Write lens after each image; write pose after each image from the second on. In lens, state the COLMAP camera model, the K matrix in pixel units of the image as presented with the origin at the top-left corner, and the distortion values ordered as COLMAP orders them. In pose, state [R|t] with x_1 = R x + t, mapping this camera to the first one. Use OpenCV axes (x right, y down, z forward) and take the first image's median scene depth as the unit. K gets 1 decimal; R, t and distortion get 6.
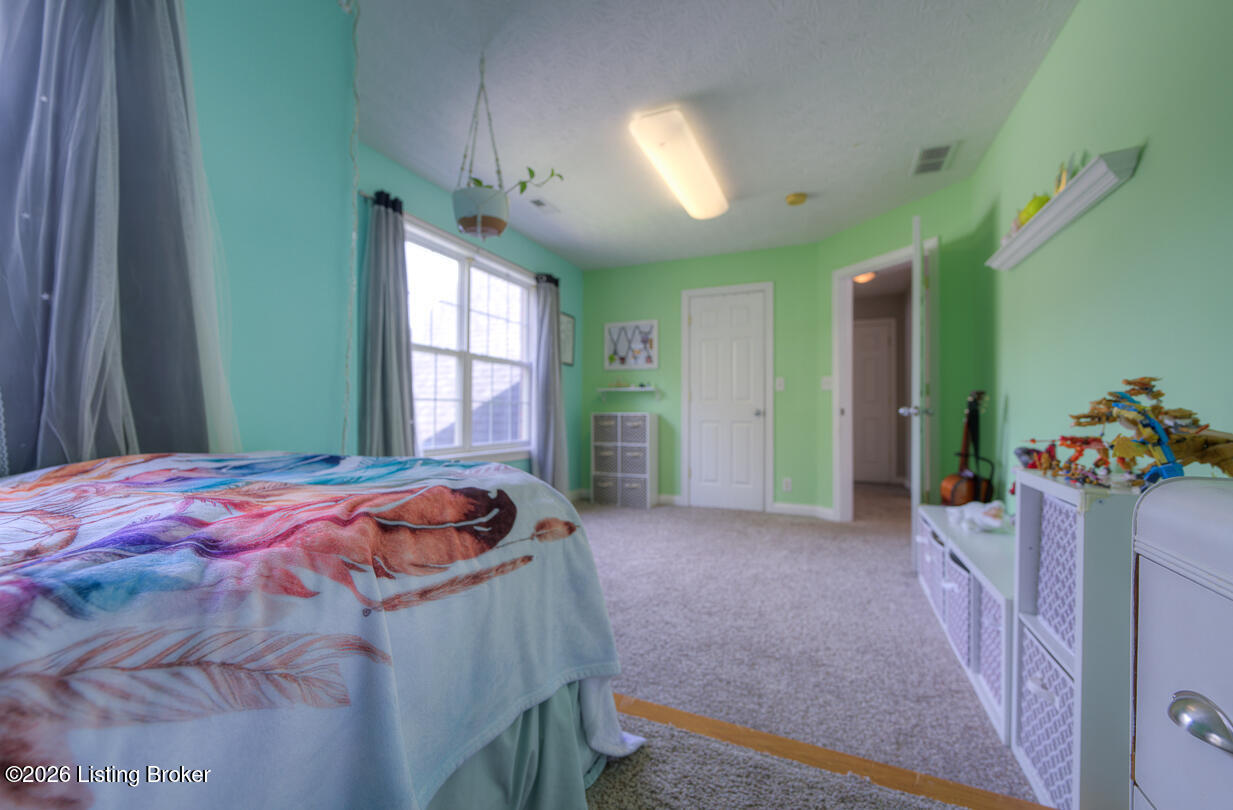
lens RADIAL K [[505.3, 0, 616.1], [0, 505.3, 405.0], [0, 0, 1]] dist [0.000559, -0.000095]
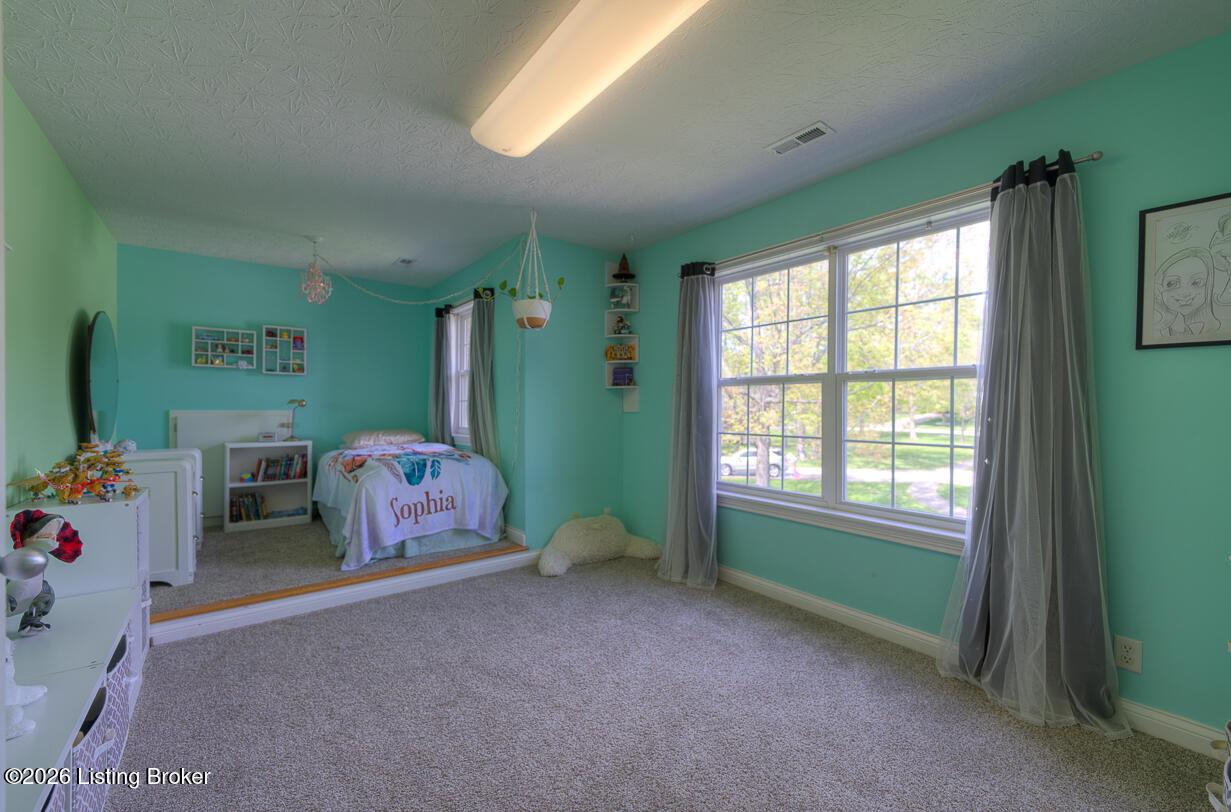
lens RADIAL K [[504.5, 0, 614.9], [0, 504.5, 408.5], [0, 0, 1]] dist [0.000559, -0.000095]
pose [[-0.498187, 0.002252, -0.867067, 0.521627], [0.000115, 0.999997, 0.002531, -0.054823], [0.867070, 0.001161, -0.498186, 1.102587]]
